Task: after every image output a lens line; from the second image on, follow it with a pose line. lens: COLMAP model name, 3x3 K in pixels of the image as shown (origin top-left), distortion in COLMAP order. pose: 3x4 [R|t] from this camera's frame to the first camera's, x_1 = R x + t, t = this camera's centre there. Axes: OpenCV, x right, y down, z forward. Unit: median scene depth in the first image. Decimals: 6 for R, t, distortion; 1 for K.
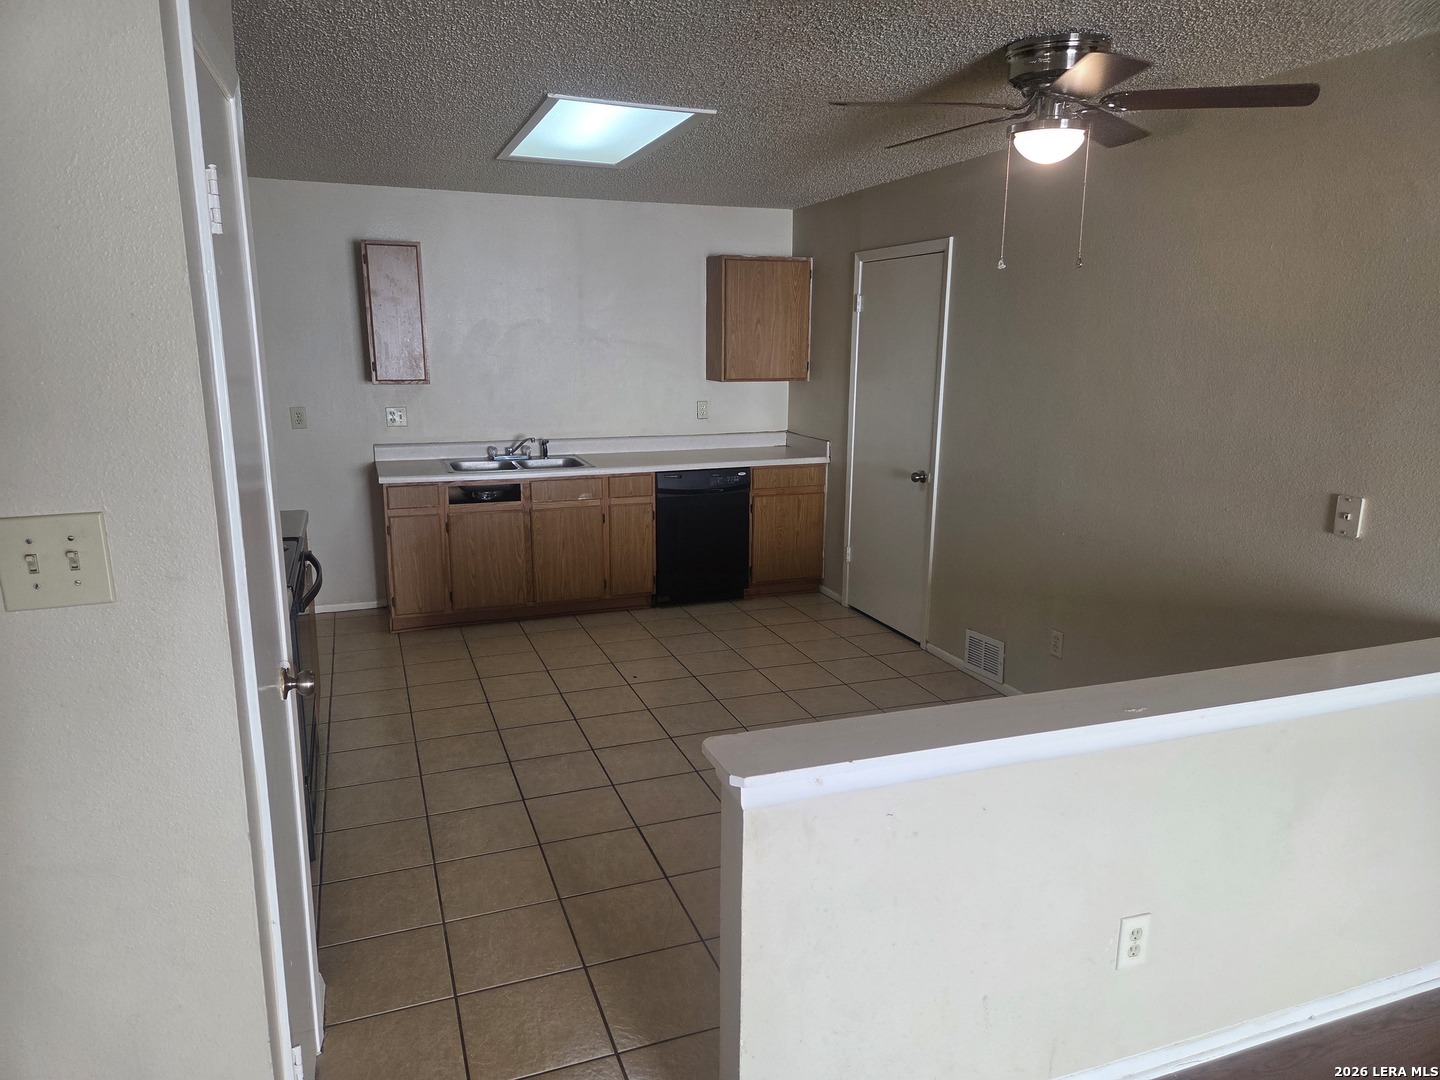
lens RADIAL K [[958.8, 0, 720.0], [0, 958.8, 540.0], [0, 0, 1]] dist [0.067801, -0.066563]
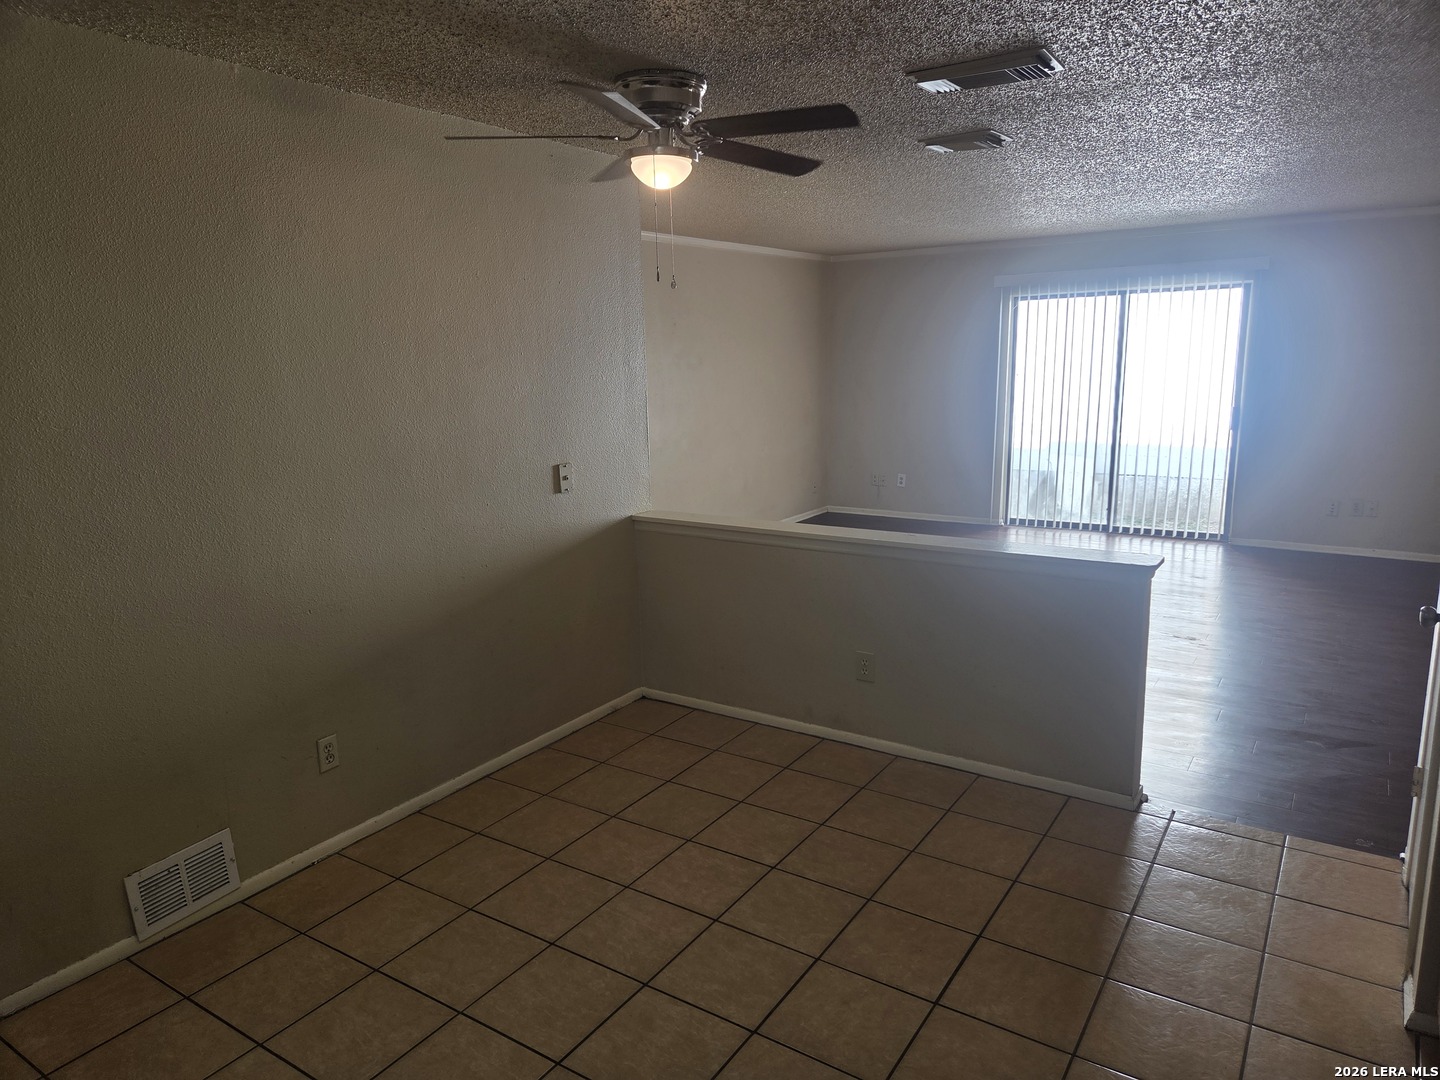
lens RADIAL K [[953.1, 0, 708.7], [0, 953.1, 543.4], [0, 0, 1]] dist [0.079070, -0.066222]
pose [[-0.578436, -0.156609, 0.800553, -0.388985], [0.186301, 0.930097, 0.316562, -0.220397], [-0.794168, 0.332255, -0.508825, 1.037733]]
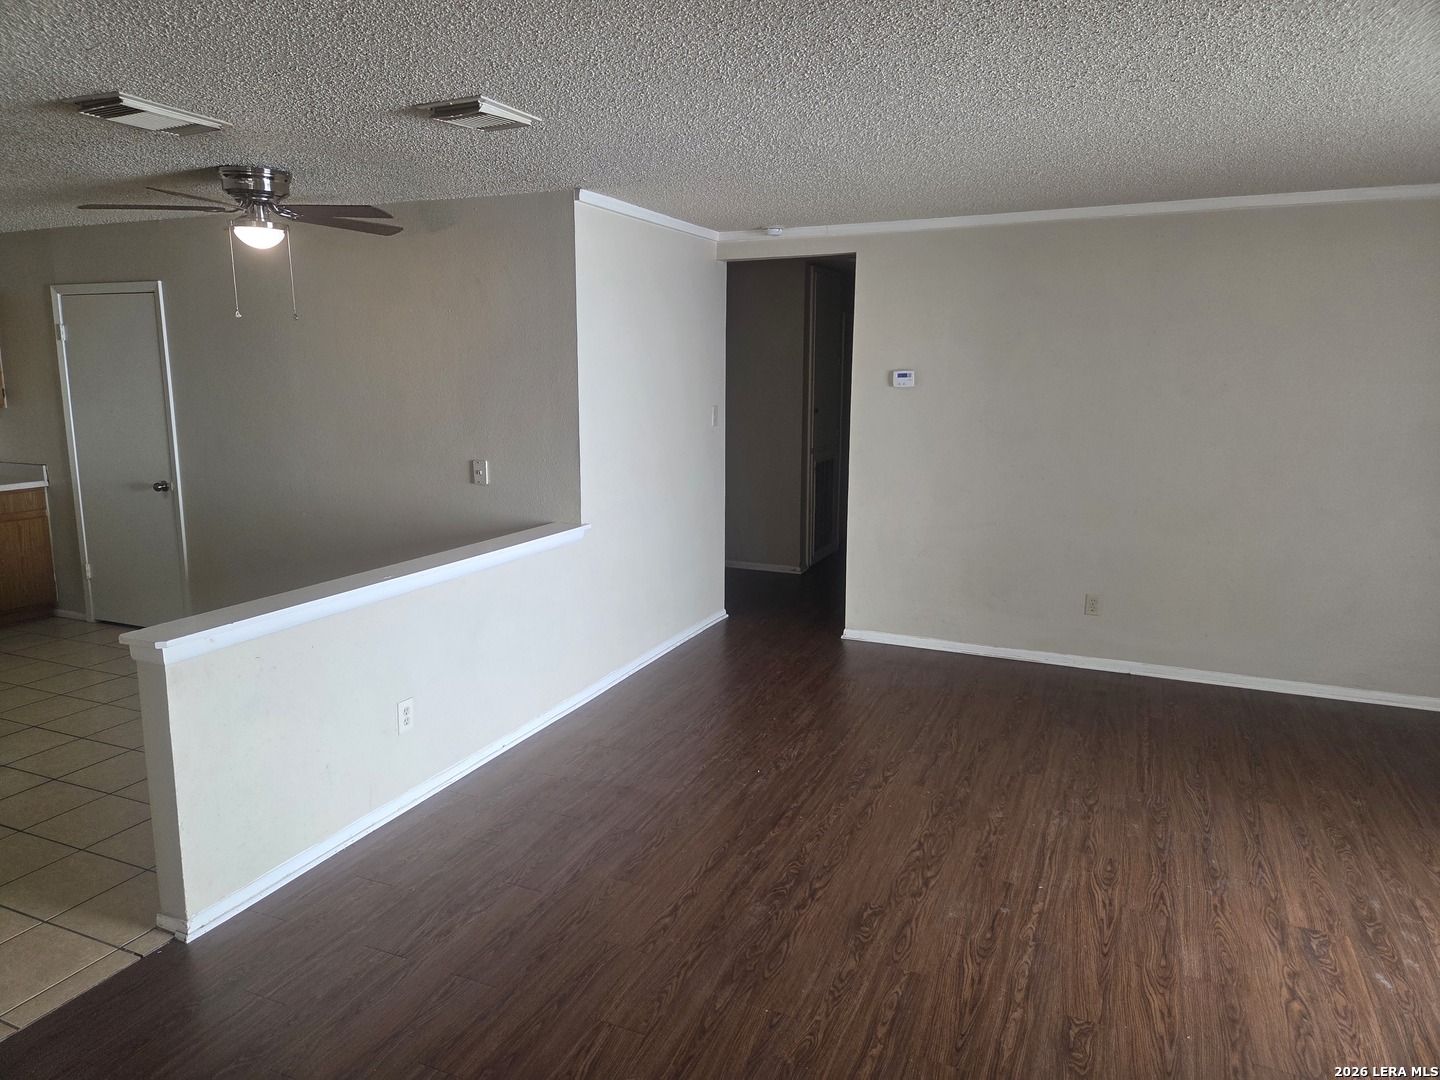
lens RADIAL K [[953.1, 0, 708.7], [0, 953.1, 543.4], [0, 0, 1]] dist [0.079070, -0.066222]
pose [[0.701543, -0.136370, 0.699458, -0.171013], [0.152008, 0.987566, 0.040080, 0.060344], [-0.696226, 0.078205, 0.713549, -0.300897]]
